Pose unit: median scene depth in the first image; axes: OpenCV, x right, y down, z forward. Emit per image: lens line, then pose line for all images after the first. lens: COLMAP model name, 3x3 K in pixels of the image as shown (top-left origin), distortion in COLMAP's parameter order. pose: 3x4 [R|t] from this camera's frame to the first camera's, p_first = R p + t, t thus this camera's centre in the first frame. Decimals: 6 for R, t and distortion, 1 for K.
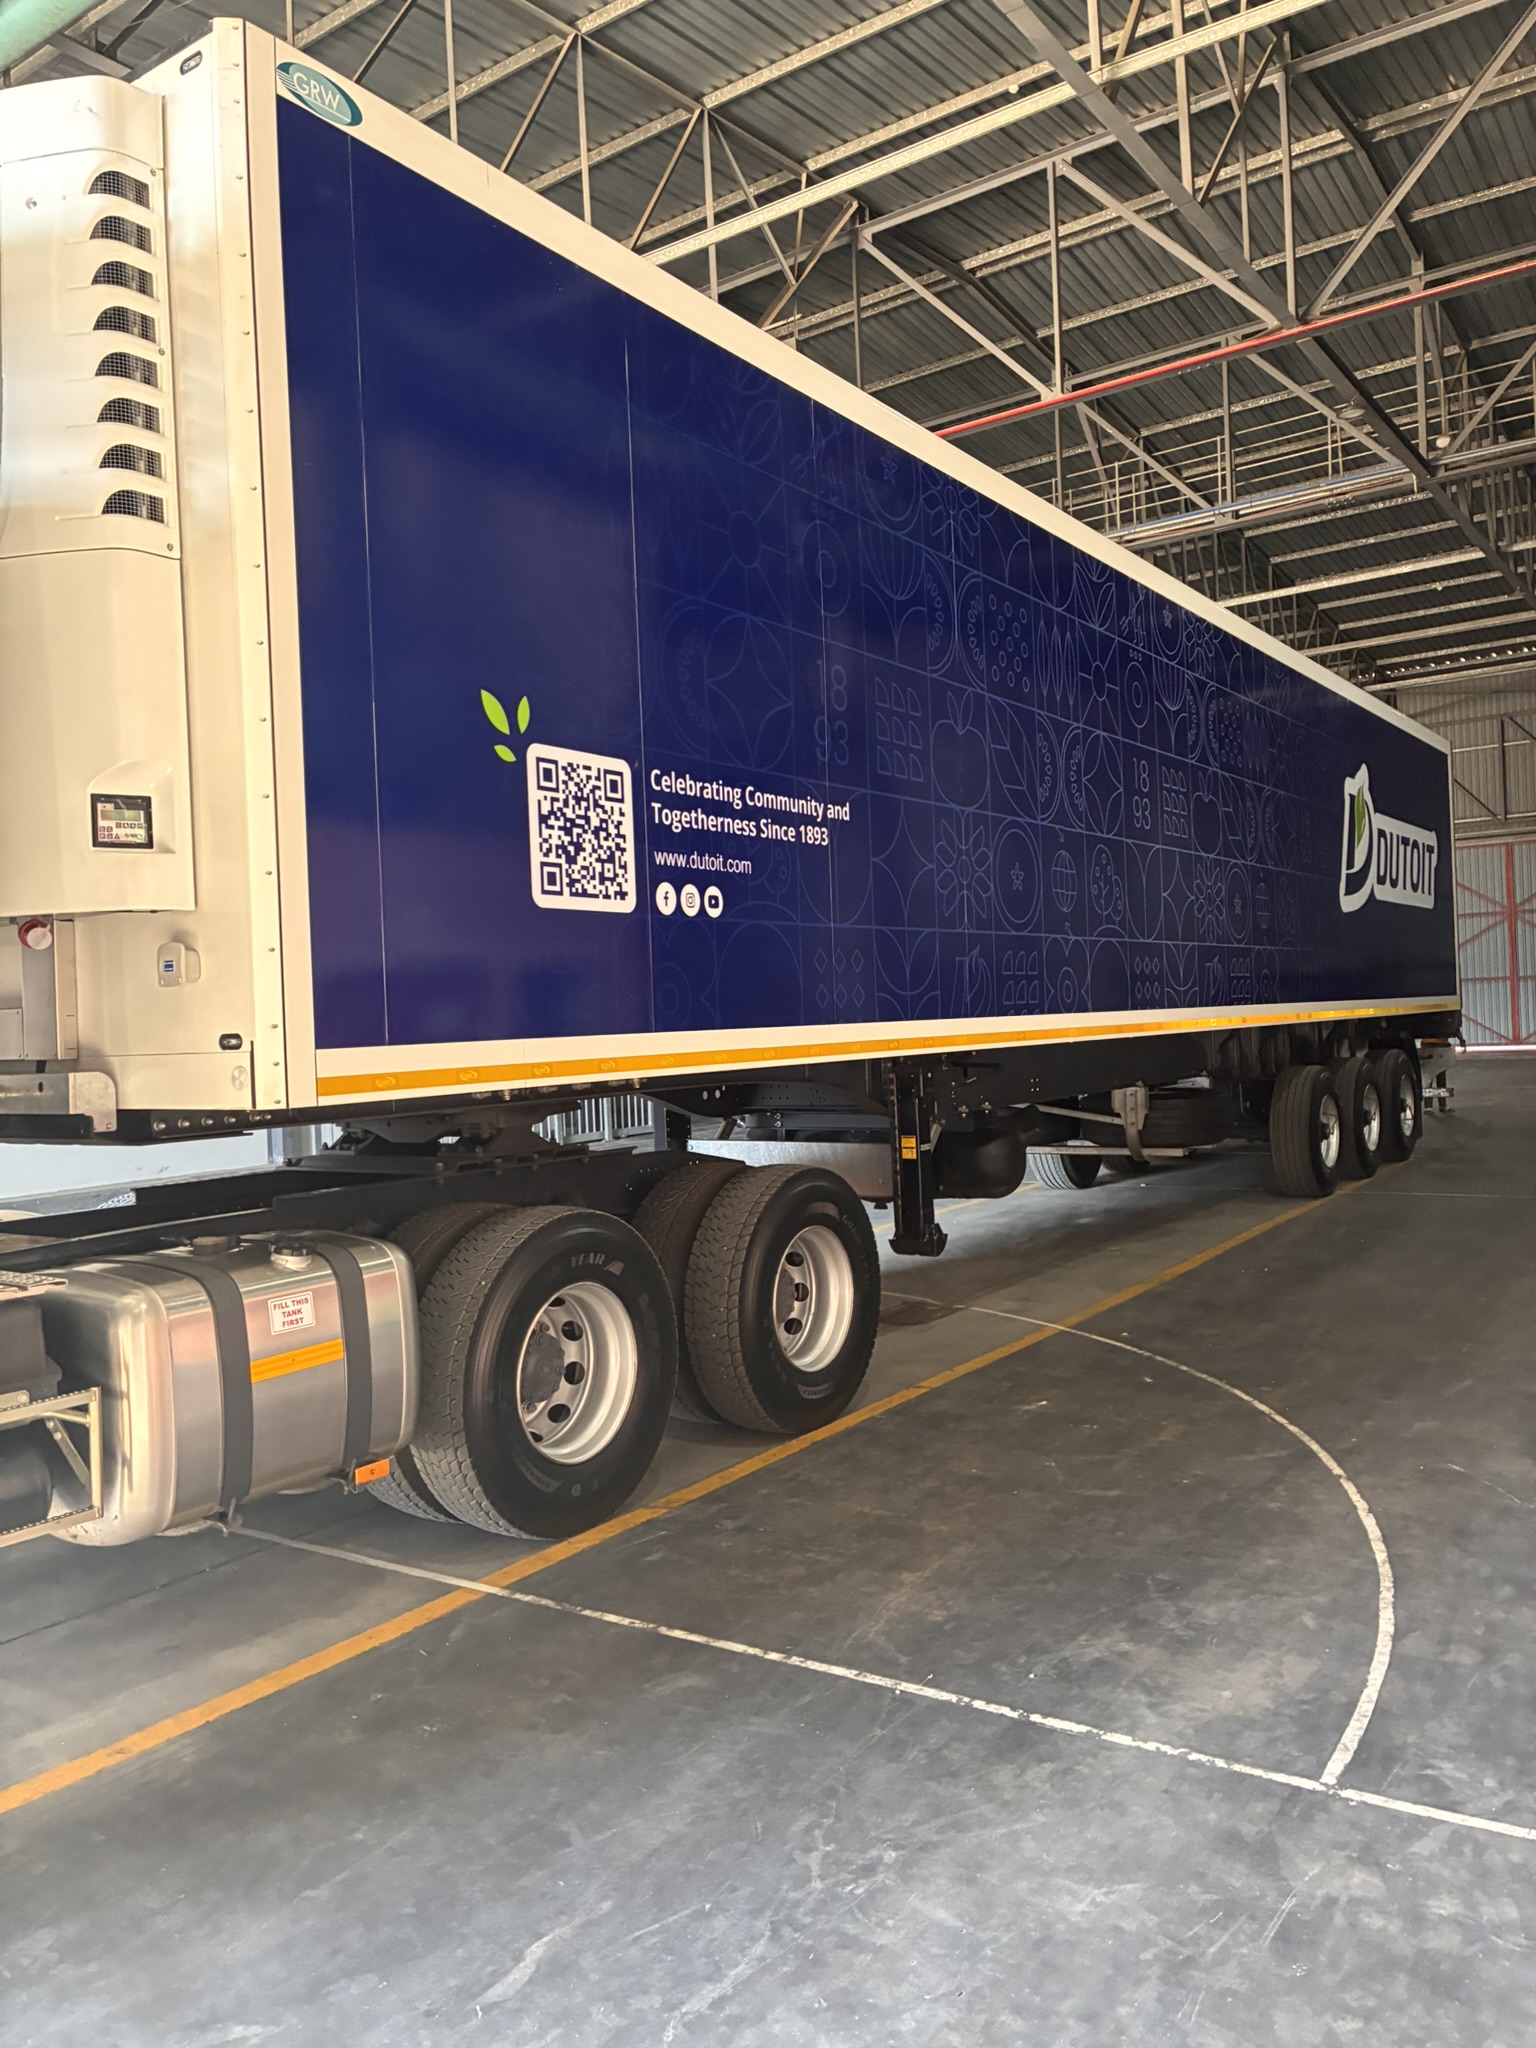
lens RADIAL K [[1570.7, 0, 769.8], [0, 1570.7, 1025.0], [0, 0, 1]] dist [0.060150, -0.046014]
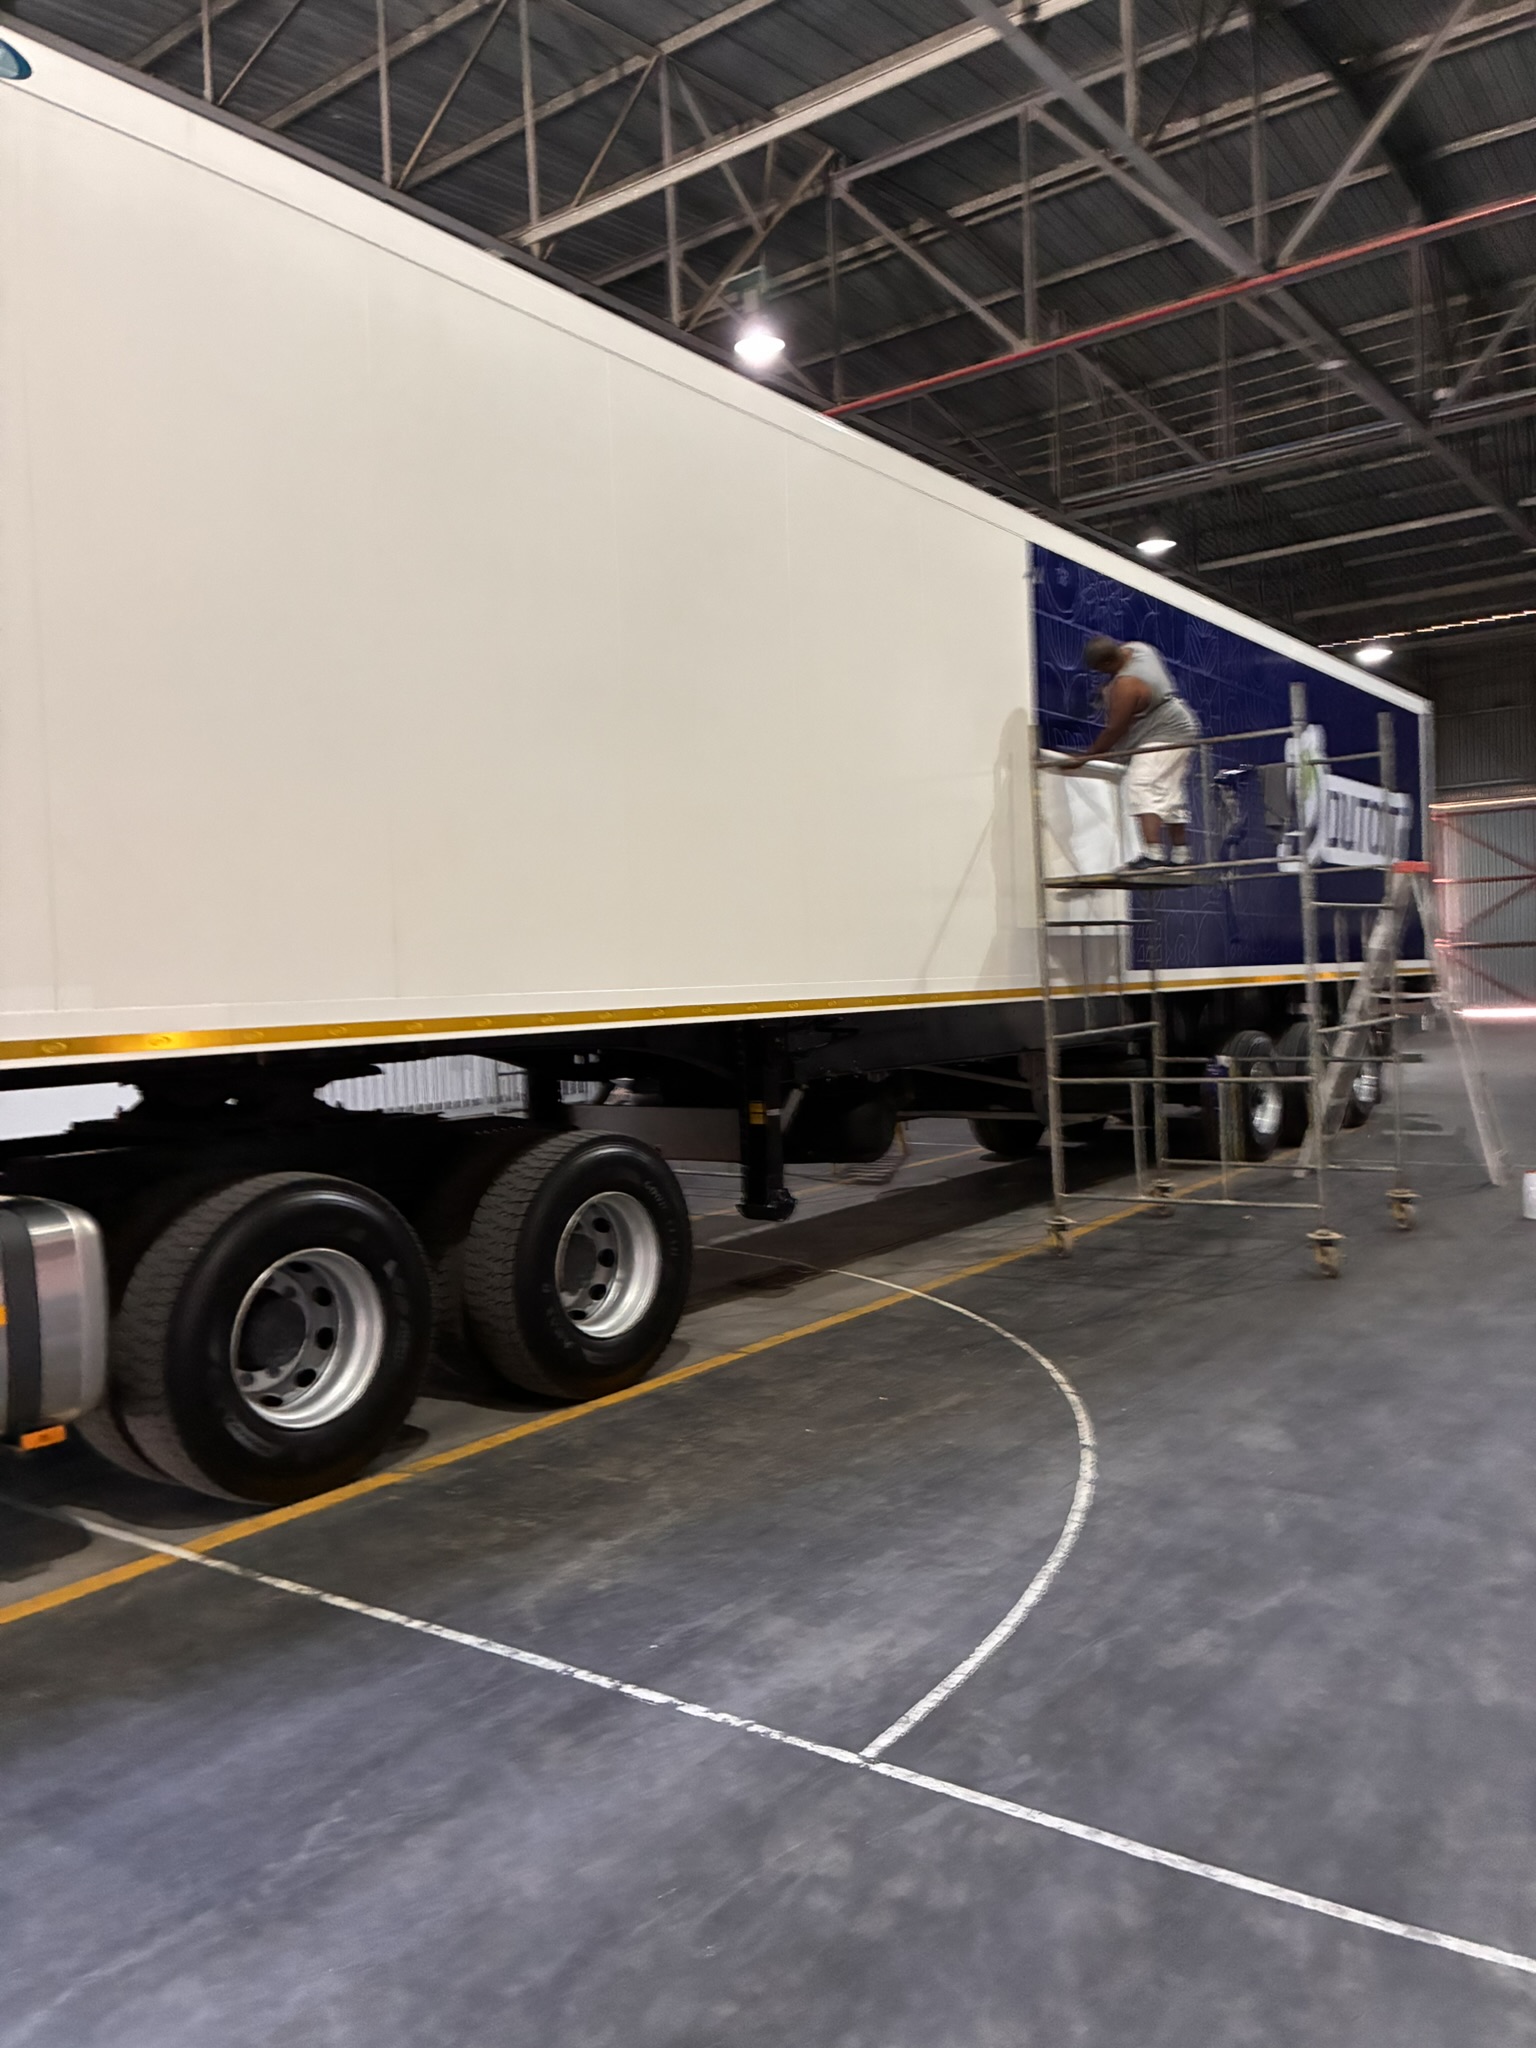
lens RADIAL K [[1570.7, 0, 769.8], [0, 1570.7, 1025.0], [0, 0, 1]] dist [0.060150, -0.046014]
pose [[0.999820, 0.005027, -0.018272, 0.193485], [-0.004565, 0.999672, 0.025201, -0.005061], [0.018393, -0.025113, 0.999515, 0.009528]]
